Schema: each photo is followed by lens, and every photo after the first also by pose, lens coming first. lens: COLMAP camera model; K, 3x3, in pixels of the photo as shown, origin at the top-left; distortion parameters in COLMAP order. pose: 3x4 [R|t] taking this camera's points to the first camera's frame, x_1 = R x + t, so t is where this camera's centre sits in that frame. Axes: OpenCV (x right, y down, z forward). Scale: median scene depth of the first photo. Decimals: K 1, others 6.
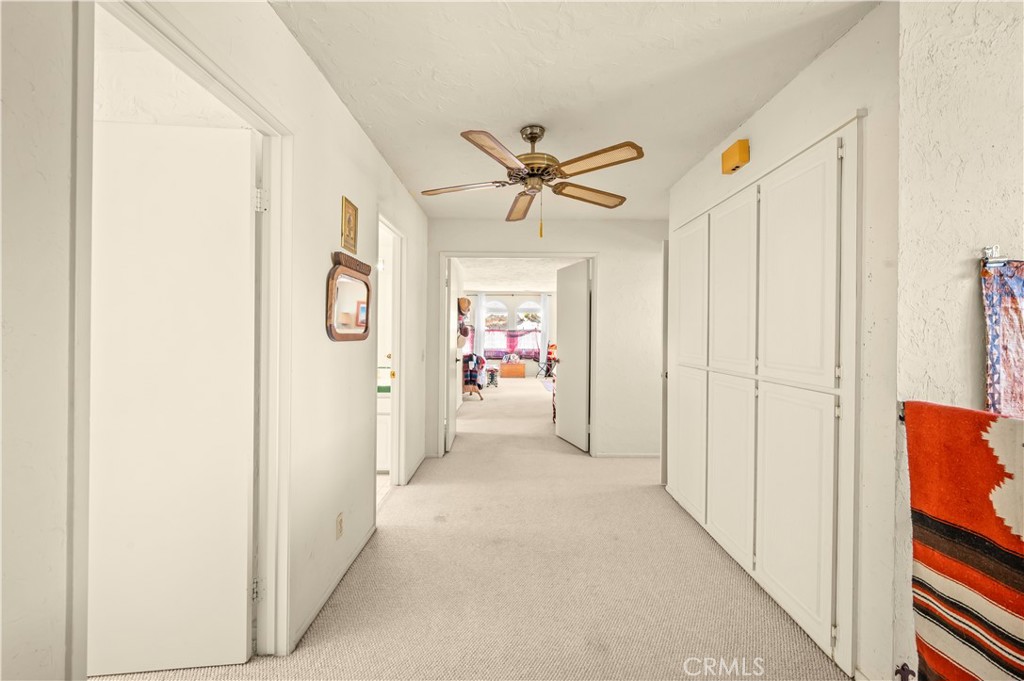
lens RADIAL K [[415.3, 0, 511.3], [0, 415.3, 337.1], [0, 0, 1]] dist [-0.001034, -0.000079]
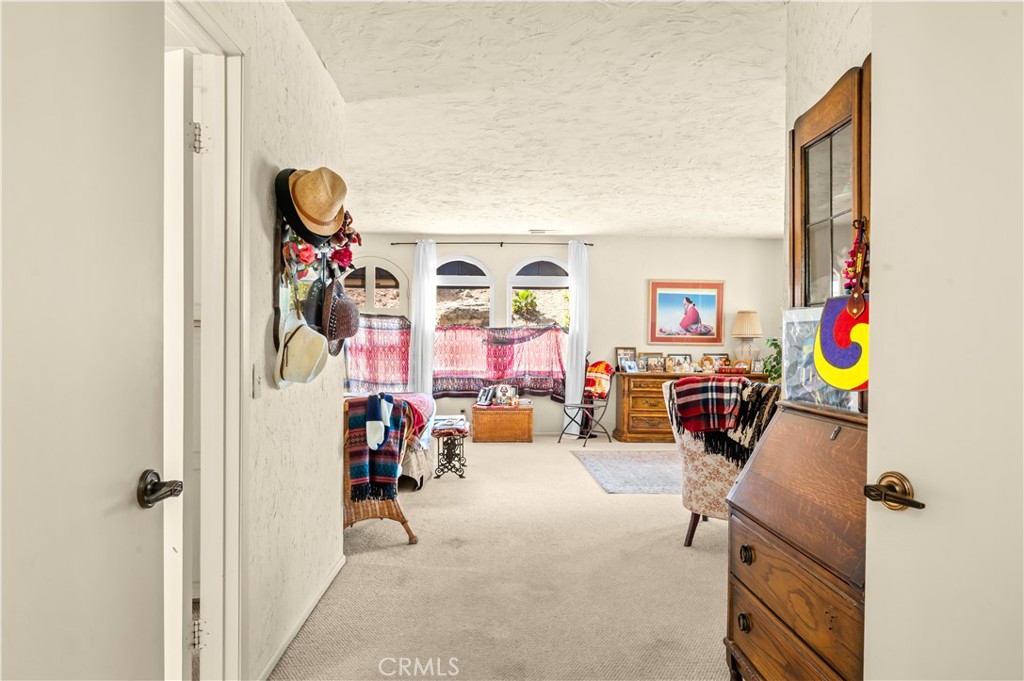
lens RADIAL K [[619.4, 0, 512.6], [0, 619.4, 344.4], [0, 0, 1]] dist [-0.000610, -0.000034]
pose [[0.999243, -0.002667, 0.038799, -0.009927], [0.002916, 0.999975, -0.006375, 0.004698], [-0.038781, 0.006484, 0.999227, 0.381345]]
